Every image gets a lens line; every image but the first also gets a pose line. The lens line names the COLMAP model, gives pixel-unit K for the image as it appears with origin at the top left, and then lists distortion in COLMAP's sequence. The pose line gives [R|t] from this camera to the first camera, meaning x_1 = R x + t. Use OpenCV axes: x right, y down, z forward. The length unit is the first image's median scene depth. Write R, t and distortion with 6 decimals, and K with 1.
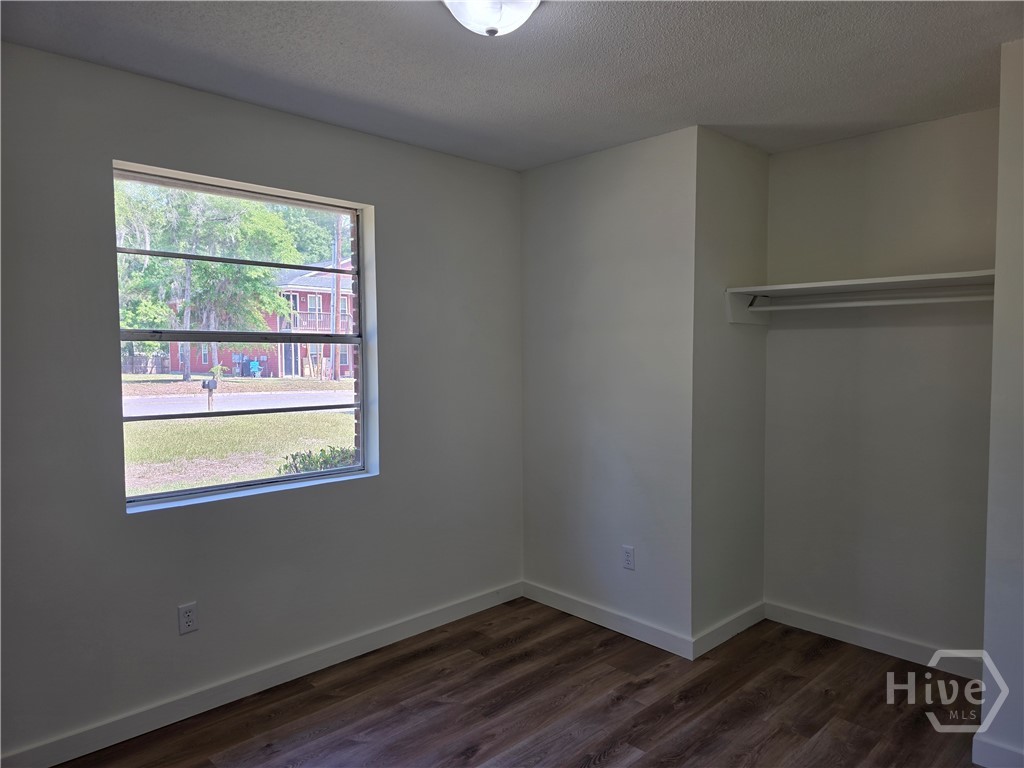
lens RADIAL K [[683.7, 0, 515.0], [0, 683.7, 380.3], [0, 0, 1]] dist [0.068002, -0.066375]
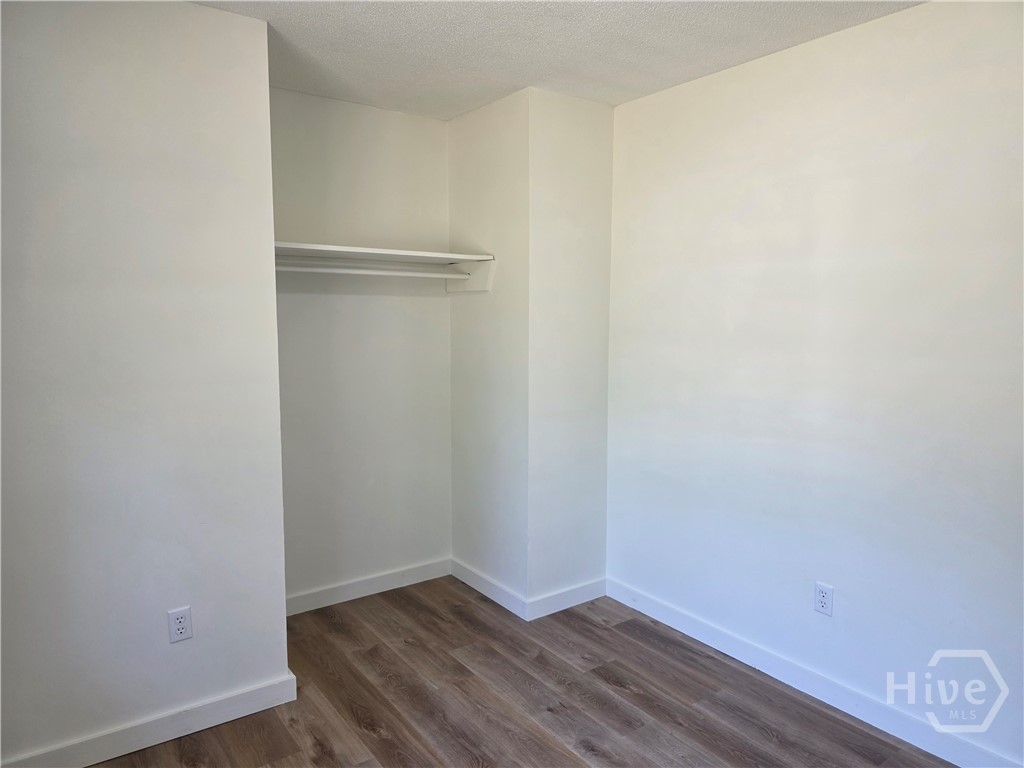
lens RADIAL K [[683.7, 0, 515.0], [0, 683.7, 380.3], [0, 0, 1]] dist [0.068002, -0.066375]
pose [[0.142702, -0.095614, 0.985137, -0.526301], [0.038411, 0.995108, 0.091017, -0.036886], [-0.989020, 0.024852, 0.145676, 0.682370]]
